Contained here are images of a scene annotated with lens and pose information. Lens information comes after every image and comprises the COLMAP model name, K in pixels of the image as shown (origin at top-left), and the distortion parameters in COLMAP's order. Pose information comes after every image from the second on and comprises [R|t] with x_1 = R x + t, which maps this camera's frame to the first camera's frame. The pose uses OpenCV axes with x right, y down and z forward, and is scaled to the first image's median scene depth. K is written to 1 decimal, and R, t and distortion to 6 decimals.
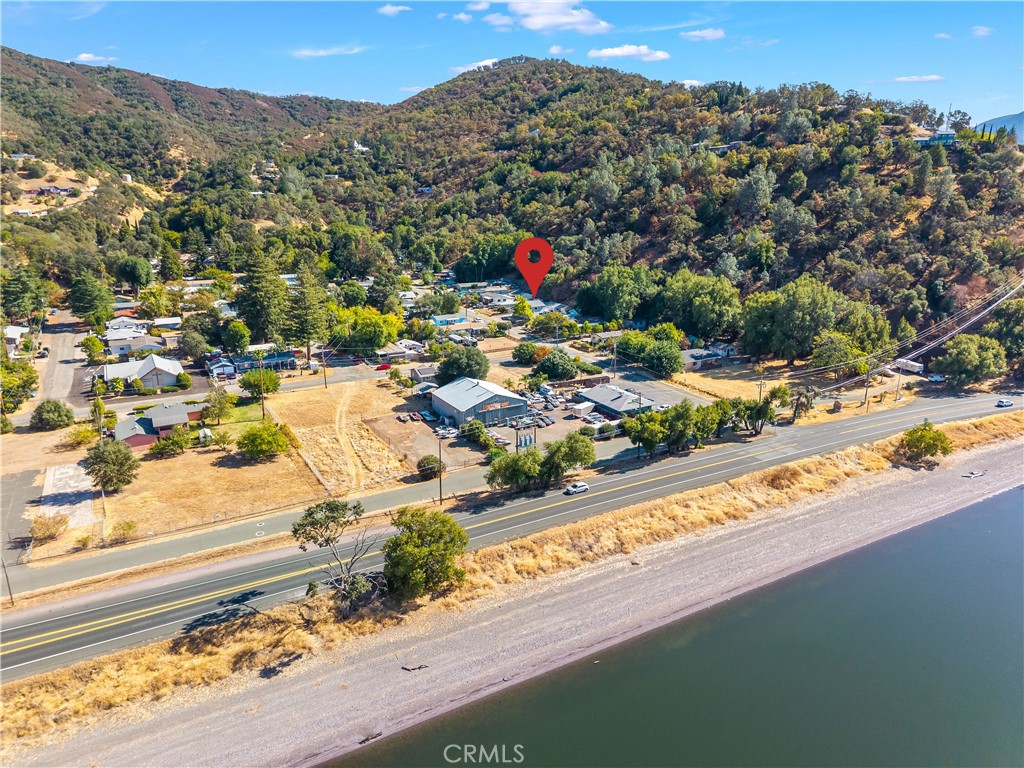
lens RADIAL K [[688.9, 0, 512.0], [0, 688.9, 384.0], [0, 0, 1]] dist [0.064672, -0.060630]
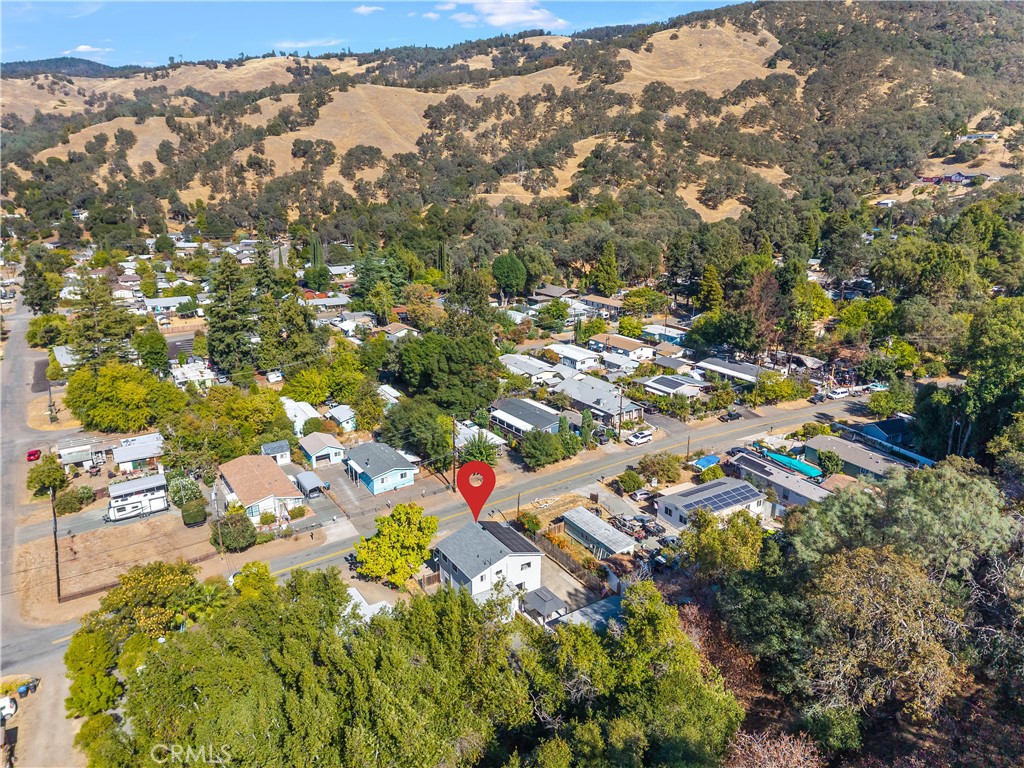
lens RADIAL K [[689.4, 0, 515.6], [0, 689.4, 388.5], [0, 0, 1]] dist [0.027814, -0.024785]
pose [[0.046777, 0.296917, -0.953757, 0.273546], [-0.277503, 0.921081, 0.273134, -0.247924], [0.959585, 0.251894, 0.125481, 0.904328]]
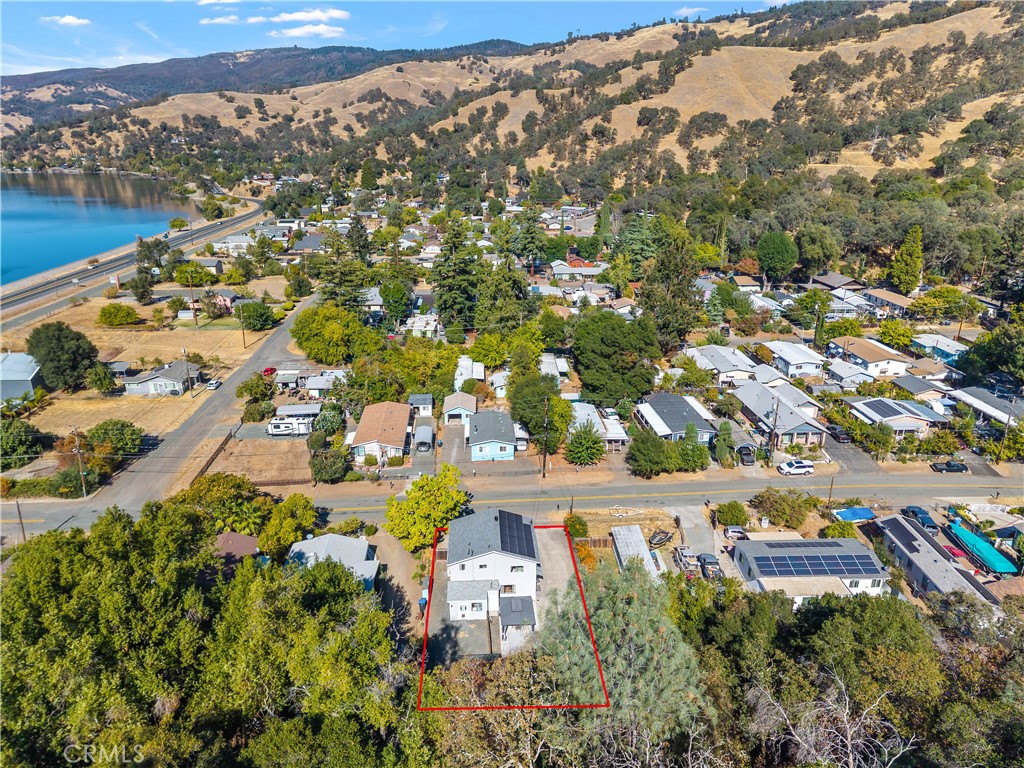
lens RADIAL K [[689.4, 0, 515.6], [0, 689.4, 388.5], [0, 0, 1]] dist [0.027814, -0.024785]
pose [[-0.456766, 0.298919, -0.837862, 0.227691], [-0.248324, 0.861571, 0.442753, -0.279467], [0.854225, 0.410296, -0.319308, 1.013614]]
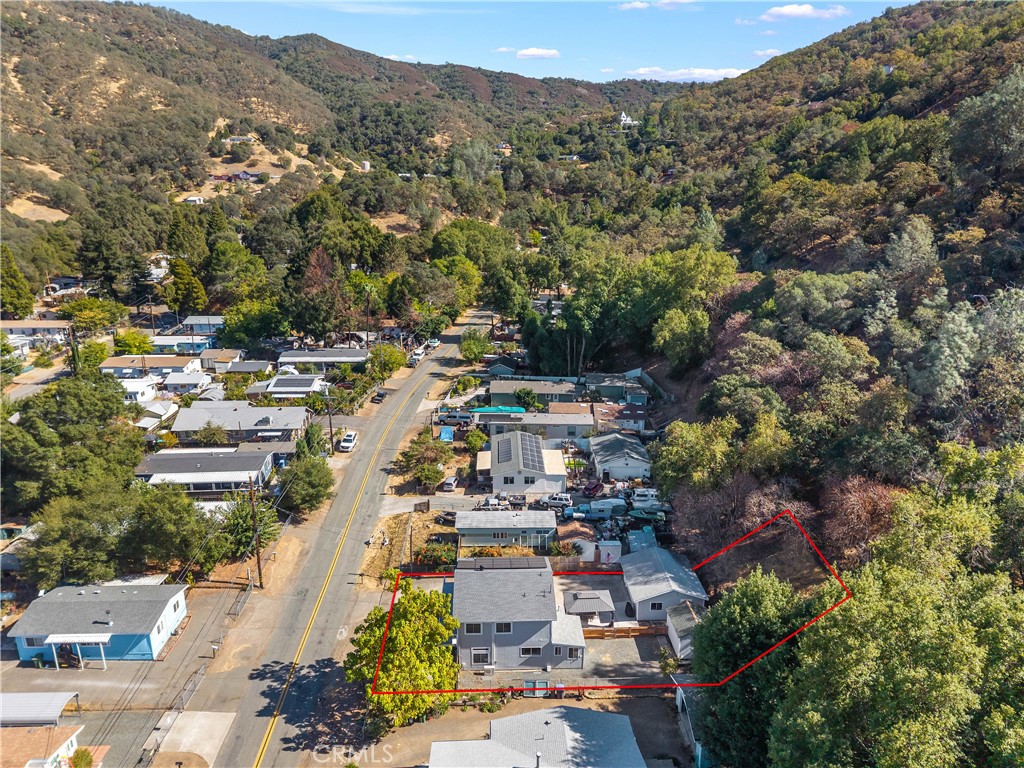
lens RADIAL K [[677.8, 0, 512.0], [0, 677.8, 384.0], [0, 0, 1]] dist [0.060635, -0.065139]
pose [[0.879585, 0.134640, -0.456292, 0.115140], [-0.132463, 0.990500, 0.036925, -0.179602], [0.456928, 0.027963, 0.889064, 0.759236]]
